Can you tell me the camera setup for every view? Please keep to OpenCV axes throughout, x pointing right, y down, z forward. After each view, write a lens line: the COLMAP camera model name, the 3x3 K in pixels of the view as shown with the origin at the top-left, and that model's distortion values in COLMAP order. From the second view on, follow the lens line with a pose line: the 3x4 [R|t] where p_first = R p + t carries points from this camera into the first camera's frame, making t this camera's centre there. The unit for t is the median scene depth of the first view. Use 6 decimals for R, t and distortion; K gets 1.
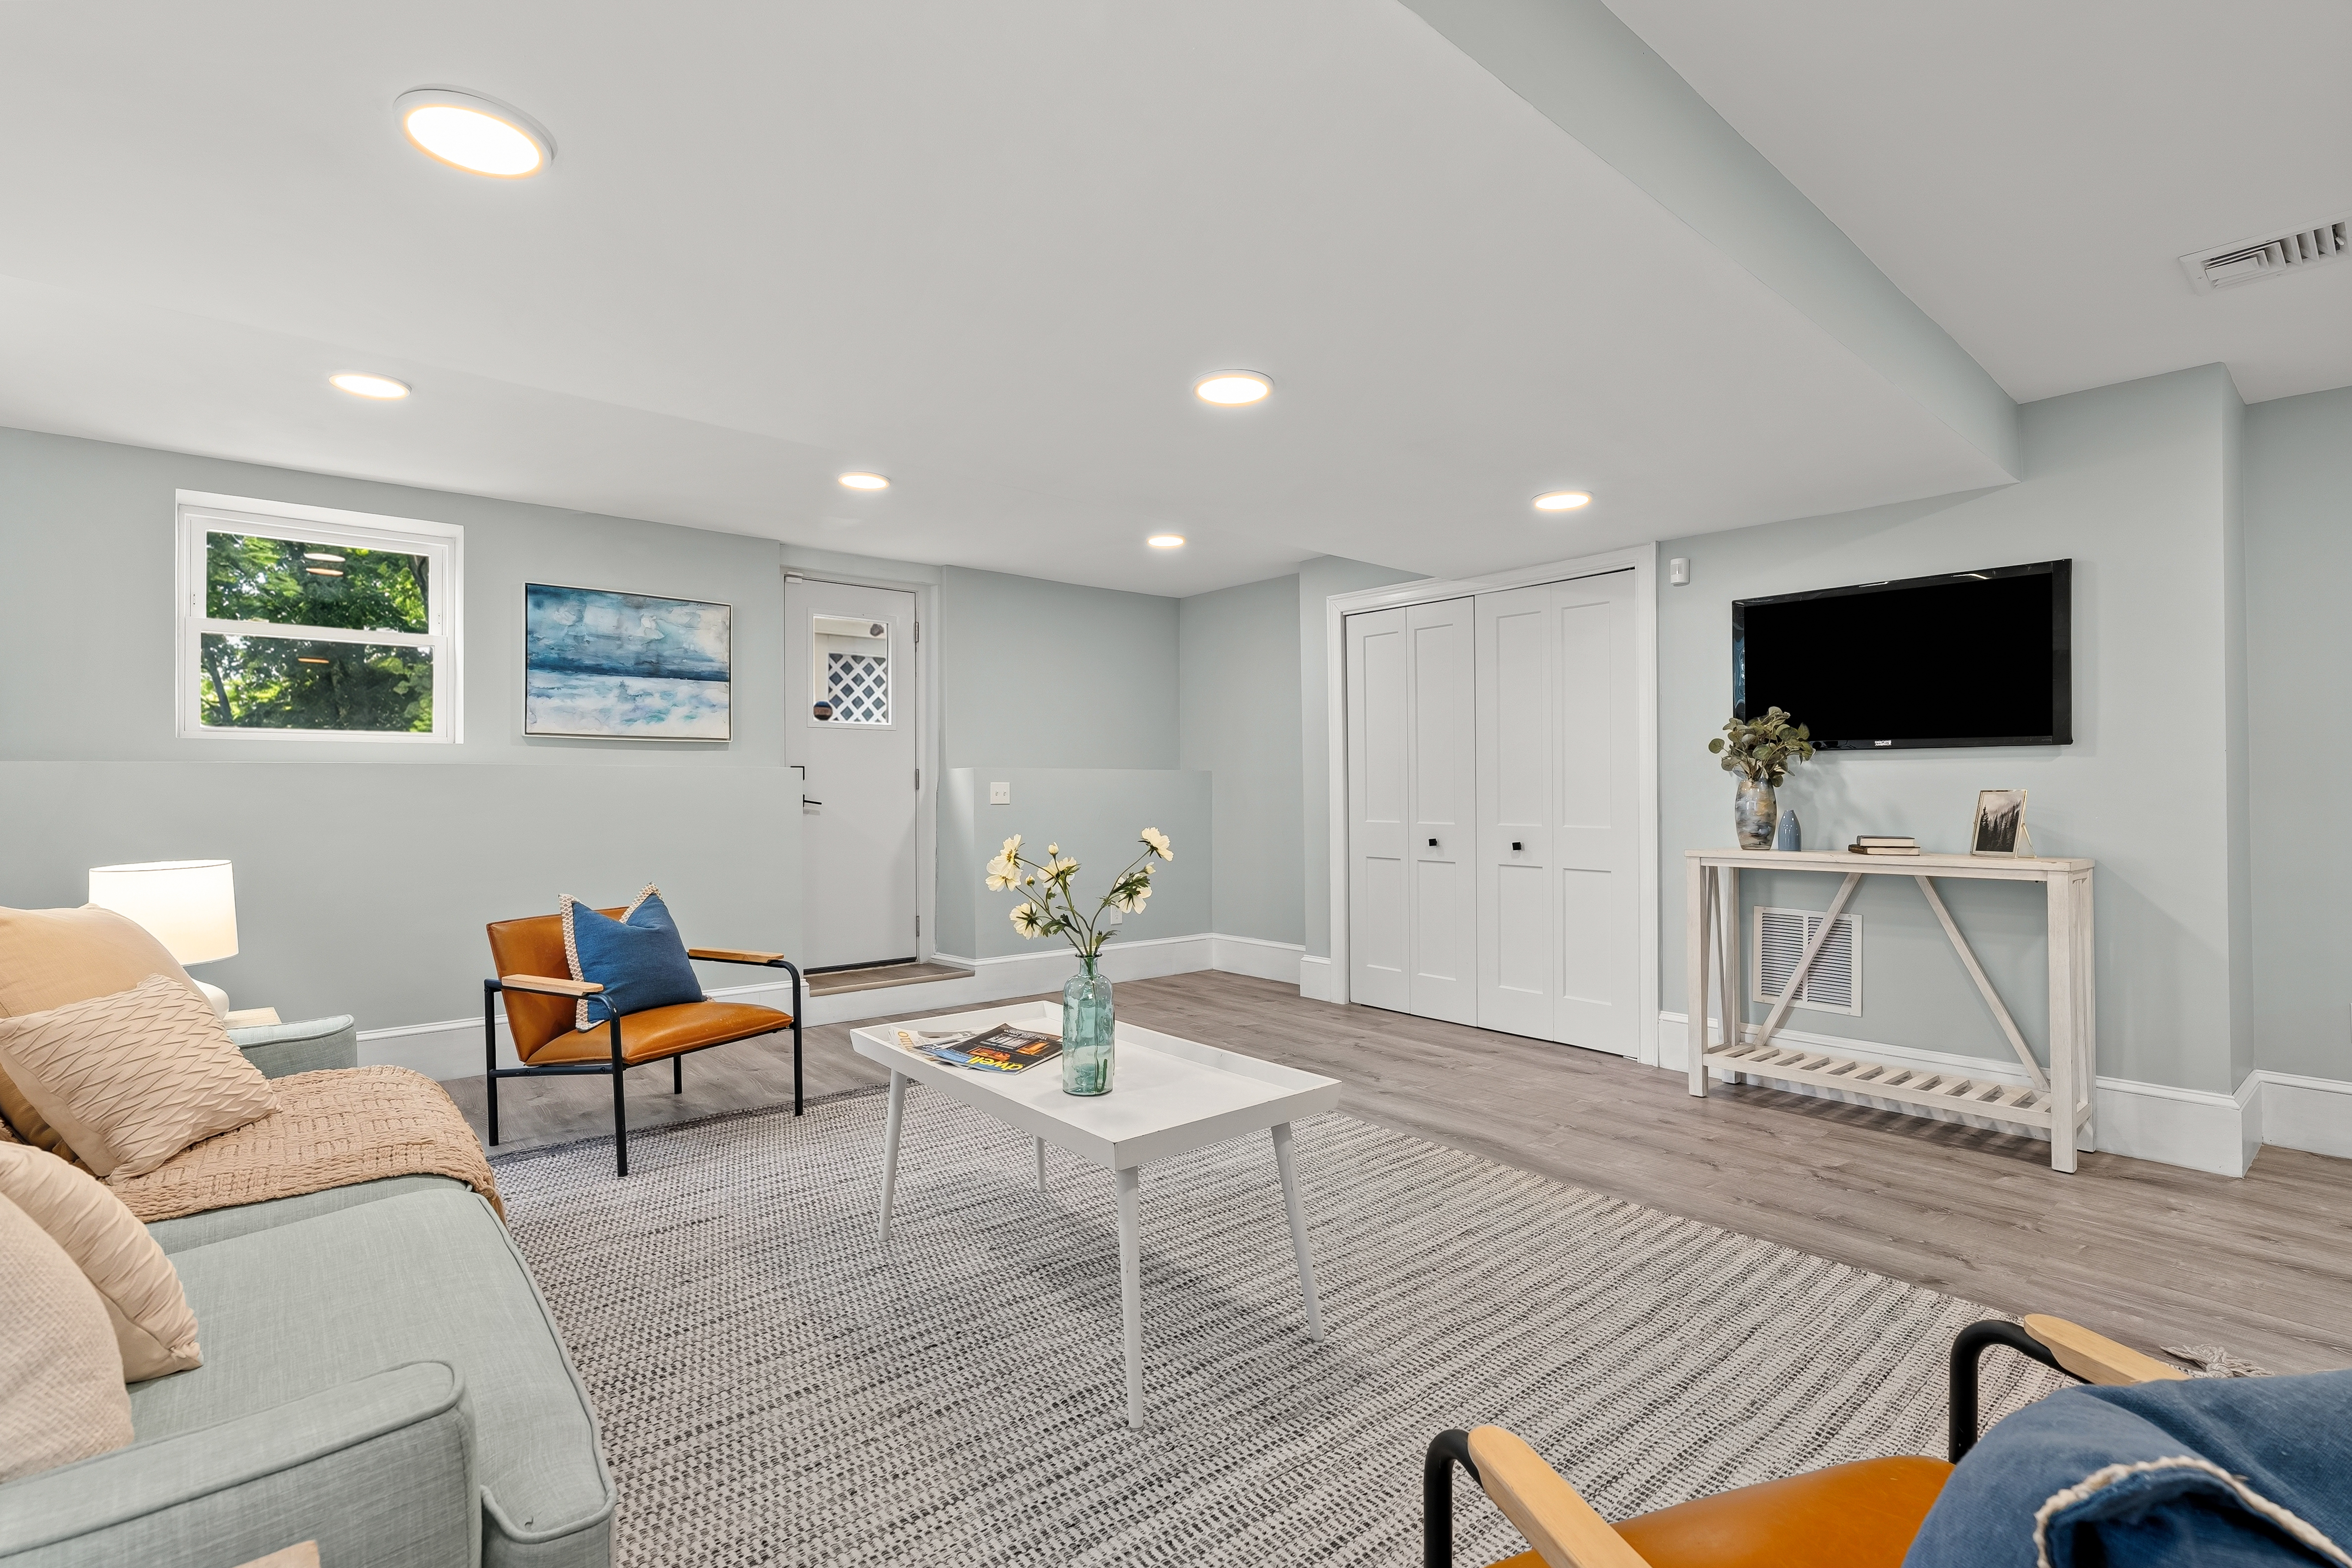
lens RADIAL K [[1067.9, 0, 1178.9], [0, 1067.9, 785.1], [0, 0, 1]] dist [-0.003856, 0.000471]
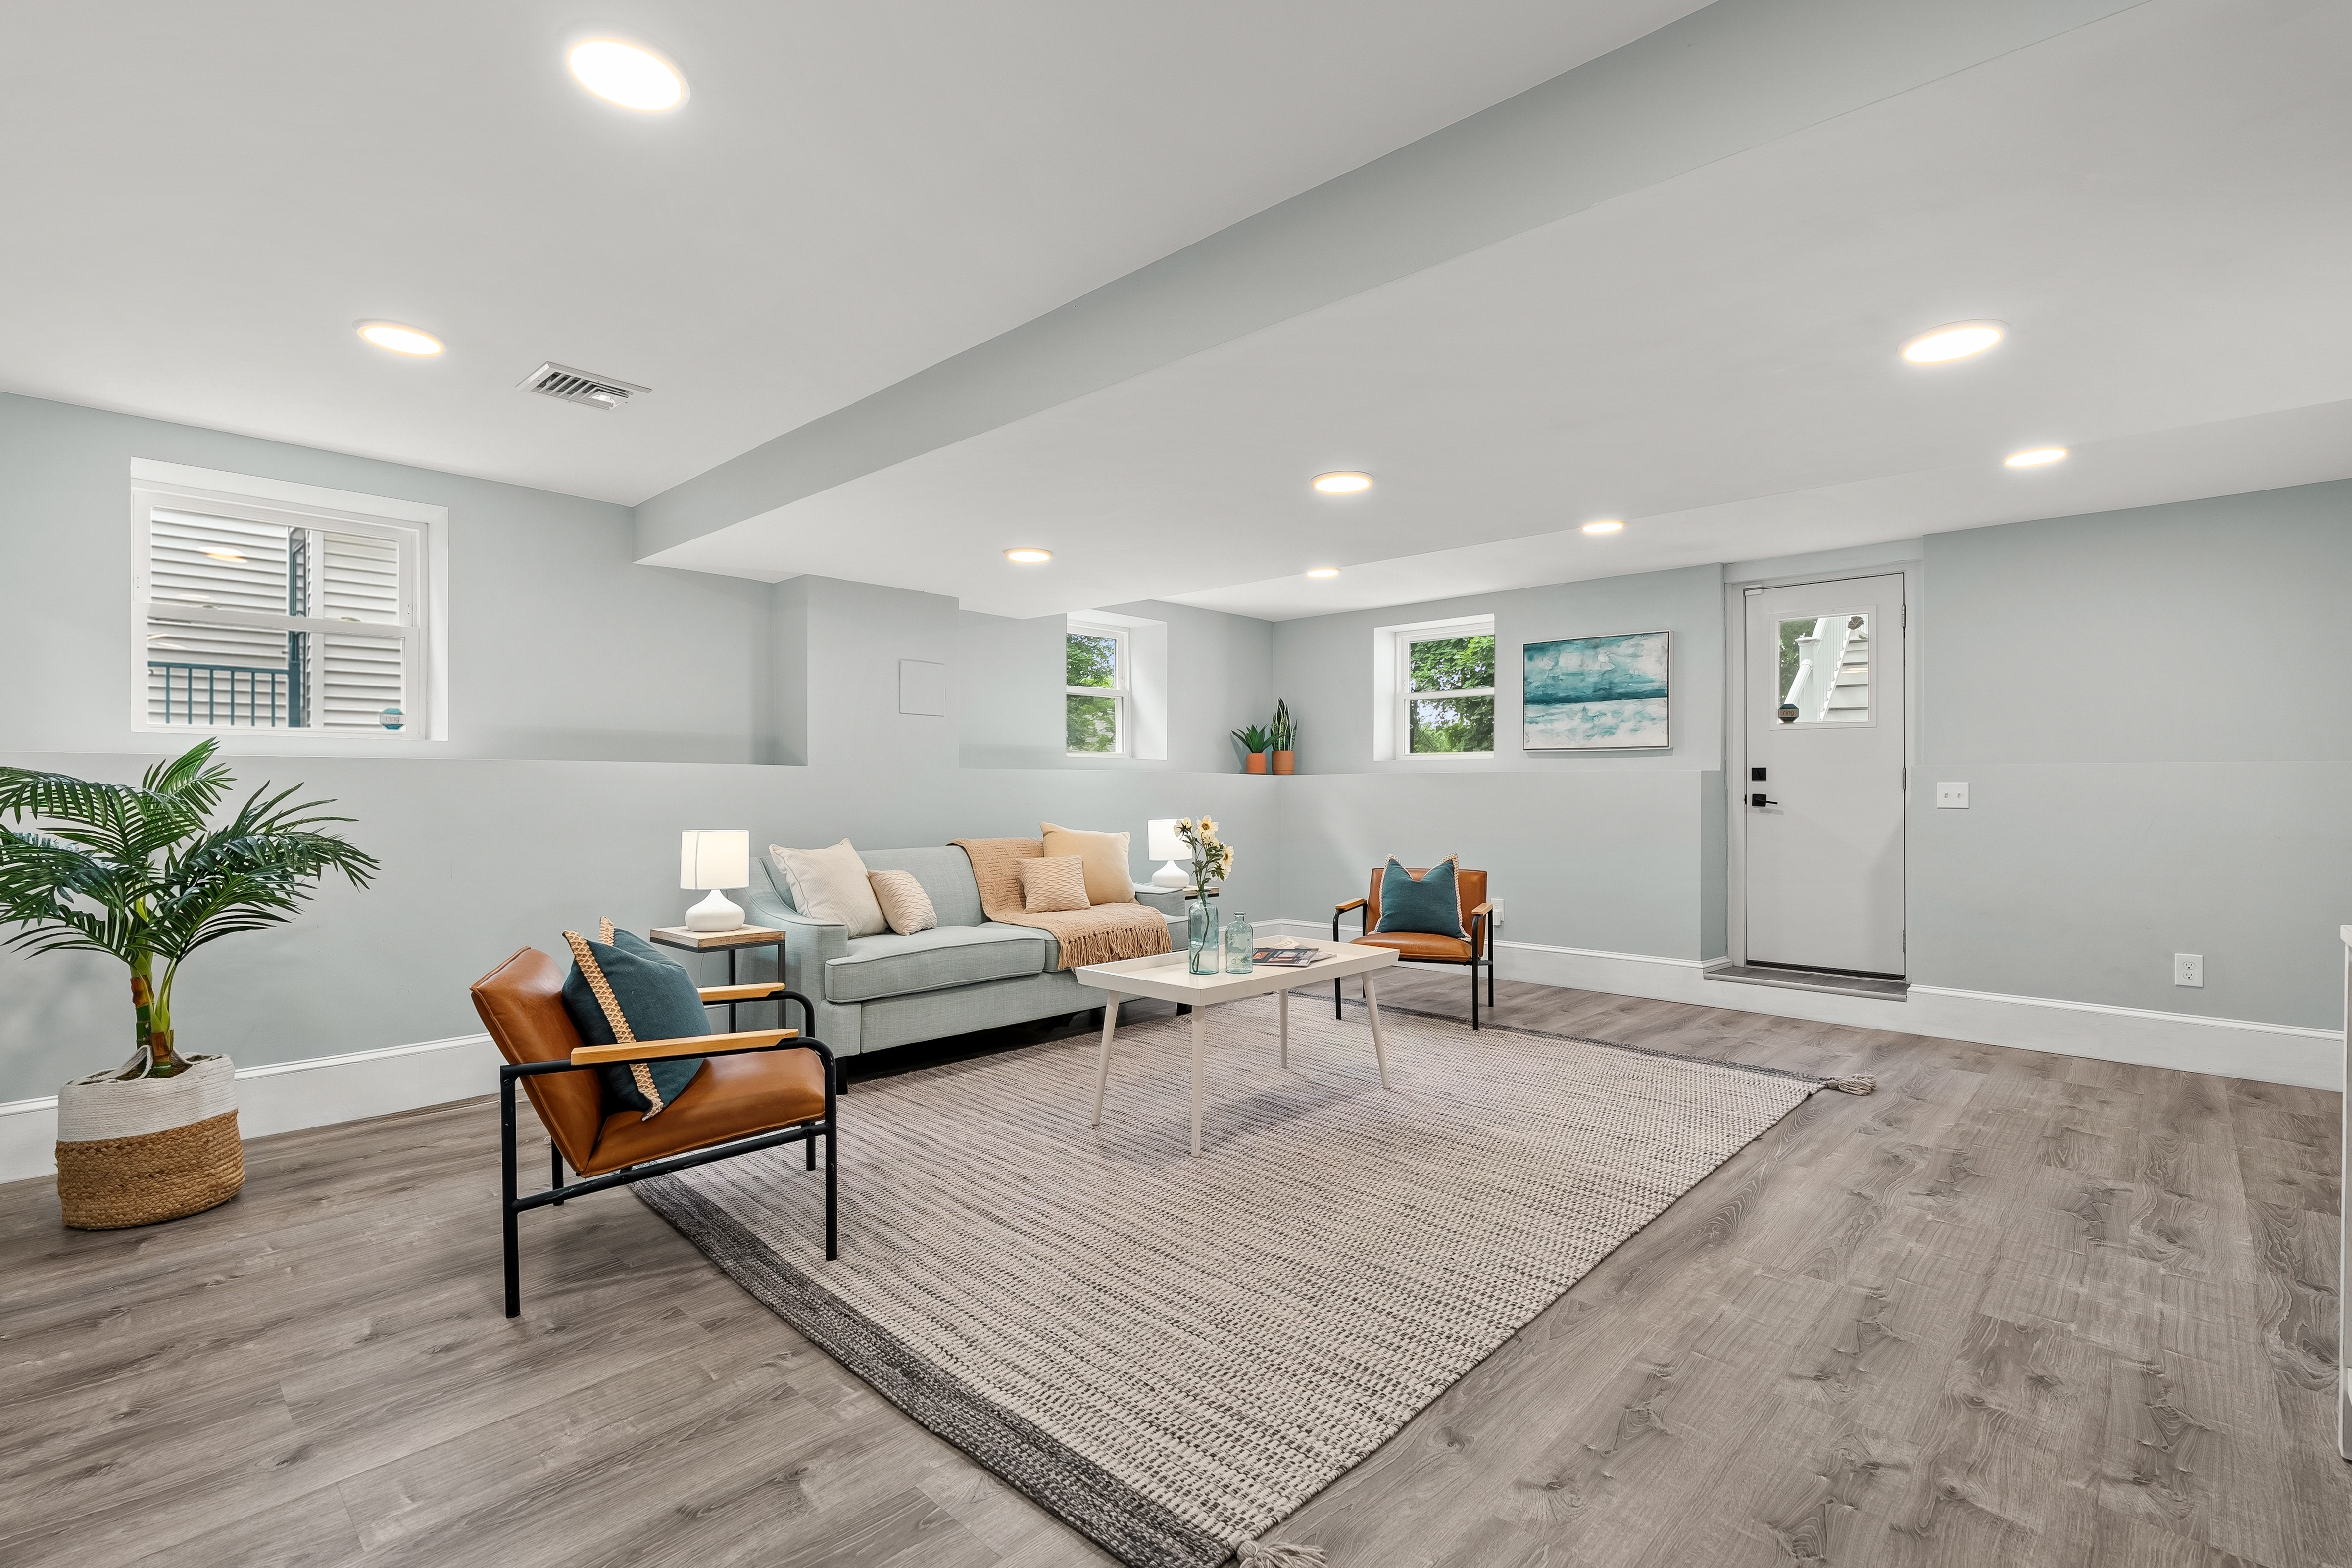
lens RADIAL K [[1067.9, 0, 1178.9], [0, 1067.9, 785.1], [0, 0, 1]] dist [-0.003856, 0.000471]
pose [[0.117814, 0.000231, -0.993036, 1.050833], [0.001793, 0.999998, 0.000446, -0.003440], [0.993034, -0.001833, 0.117813, 0.518120]]
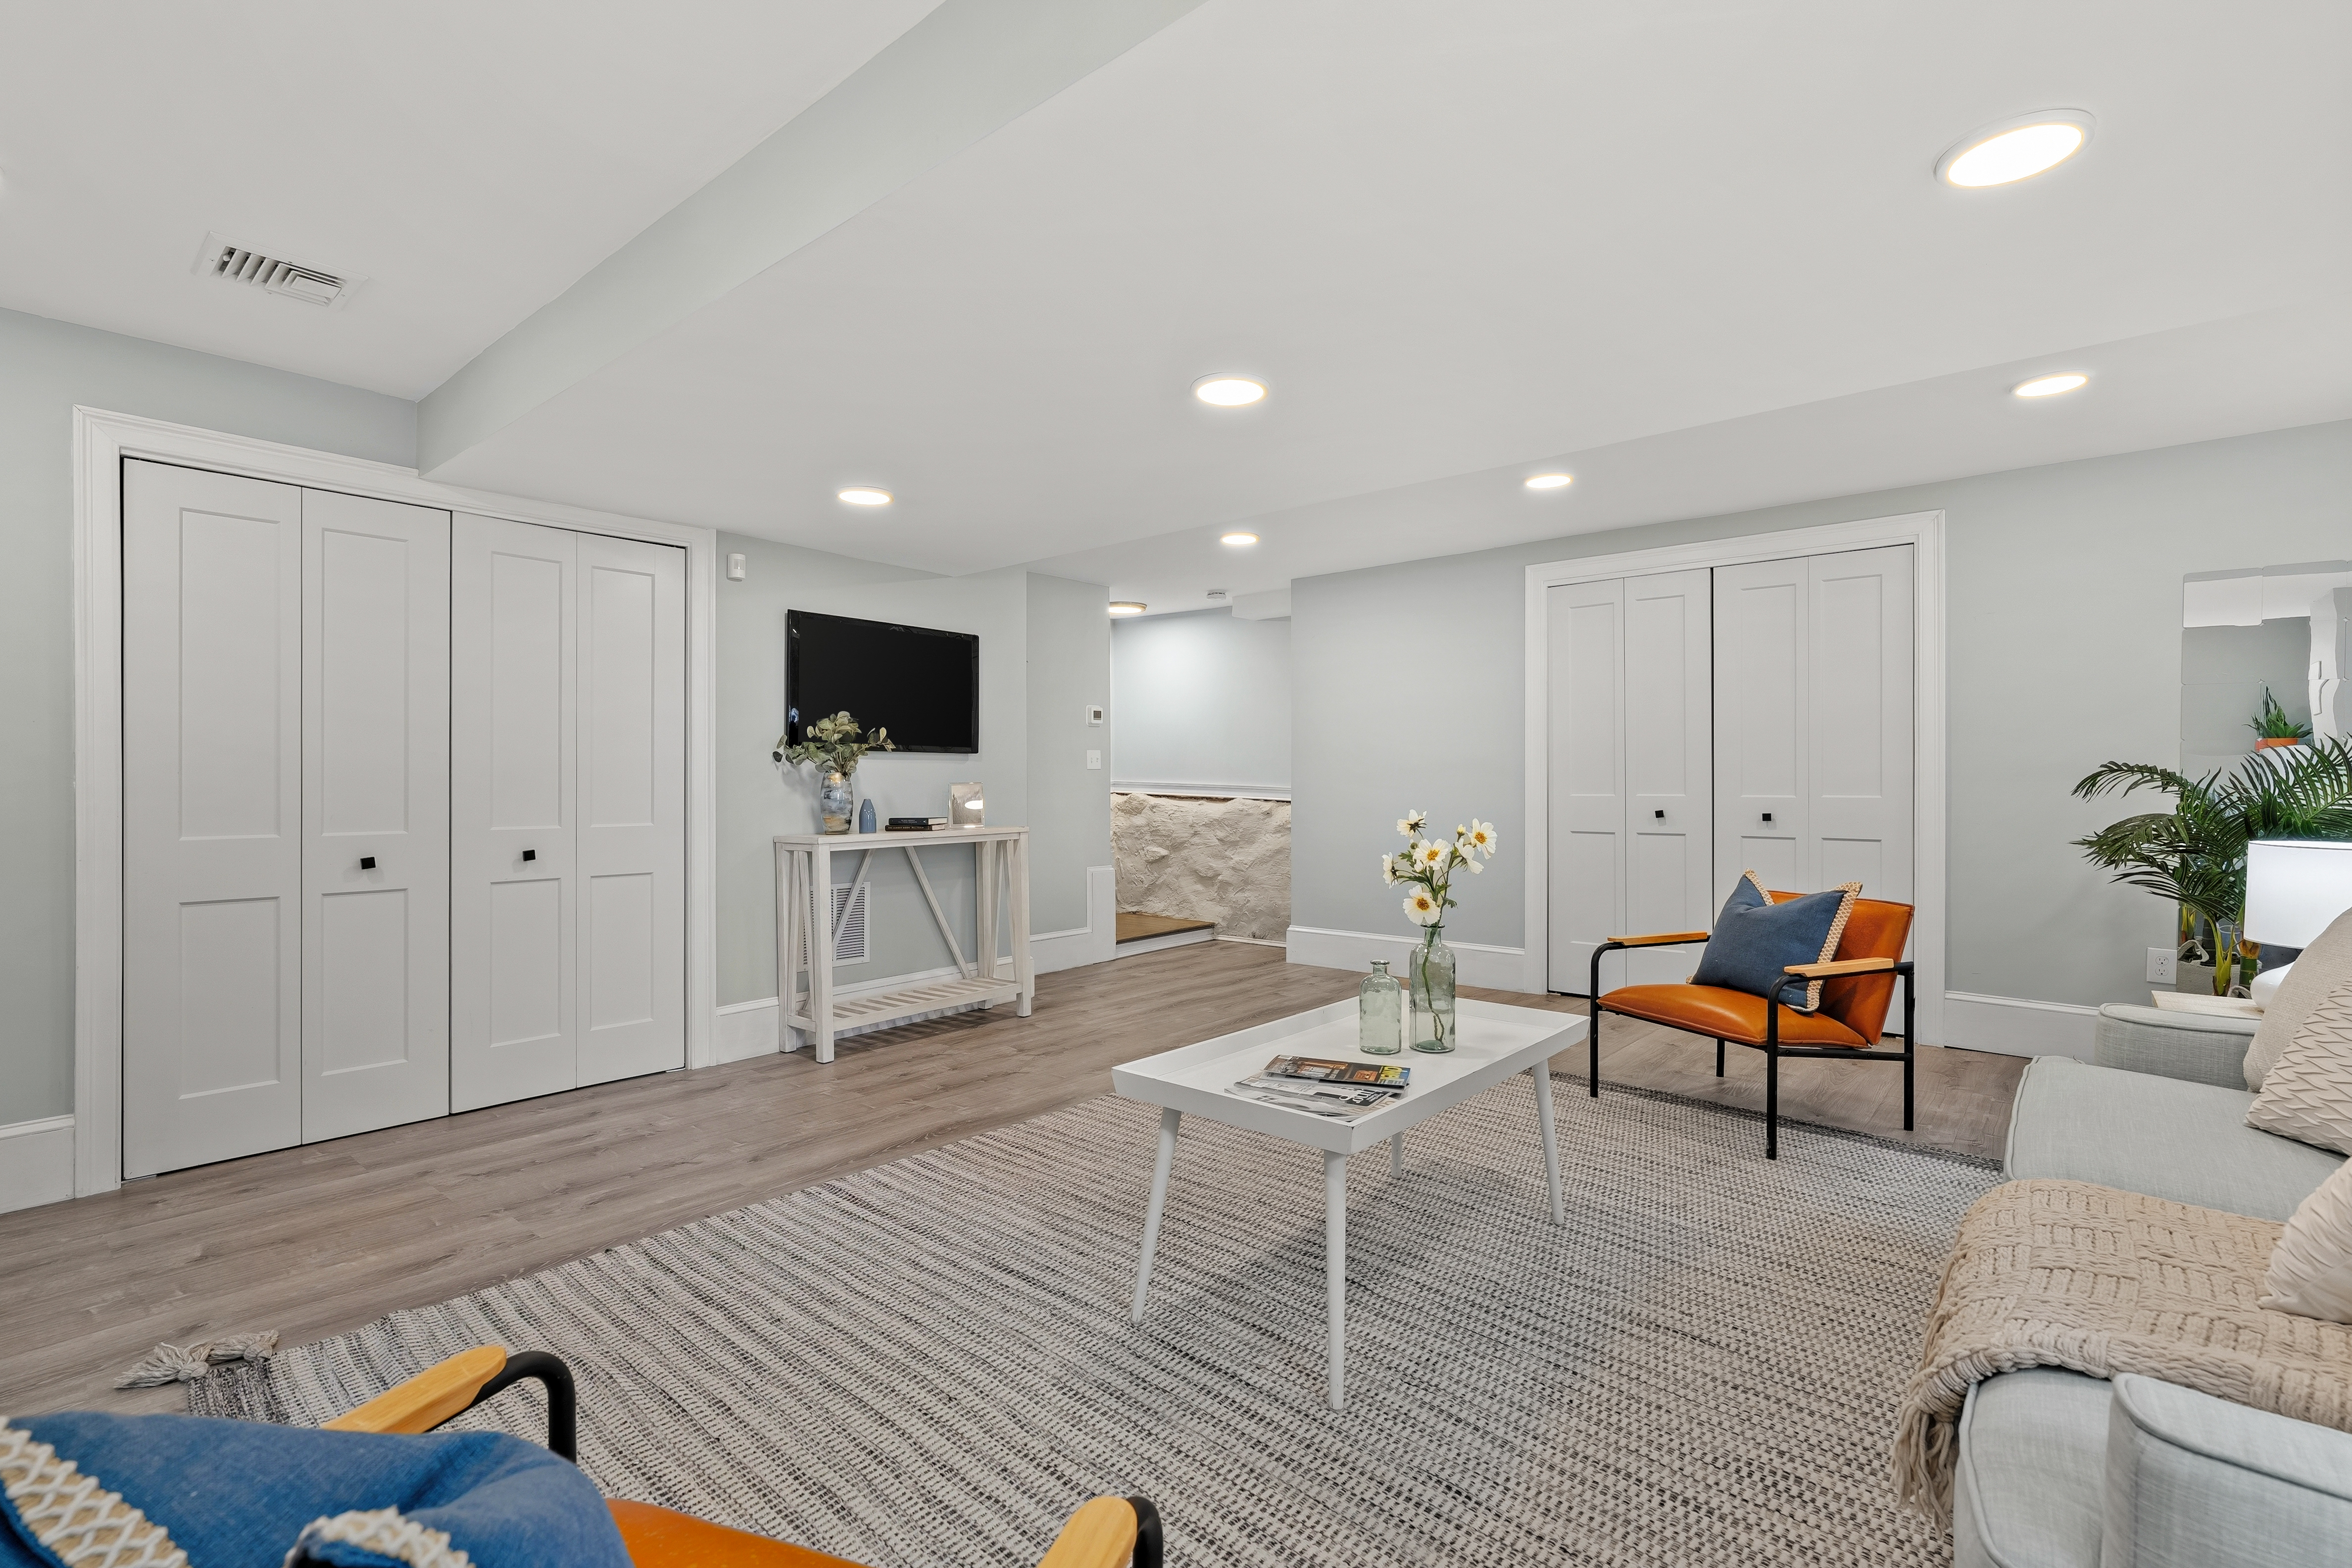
lens RADIAL K [[1063.4, 0, 1176.6], [0, 1063.4, 777.6], [0, 0, 1]] dist [-0.003390, 0.000565]
pose [[-0.159822, 0.008390, 0.987110, -0.766009], [-0.000467, 0.999963, -0.008575, 0.010510], [-0.987146, -0.001832, -0.159812, 0.971712]]
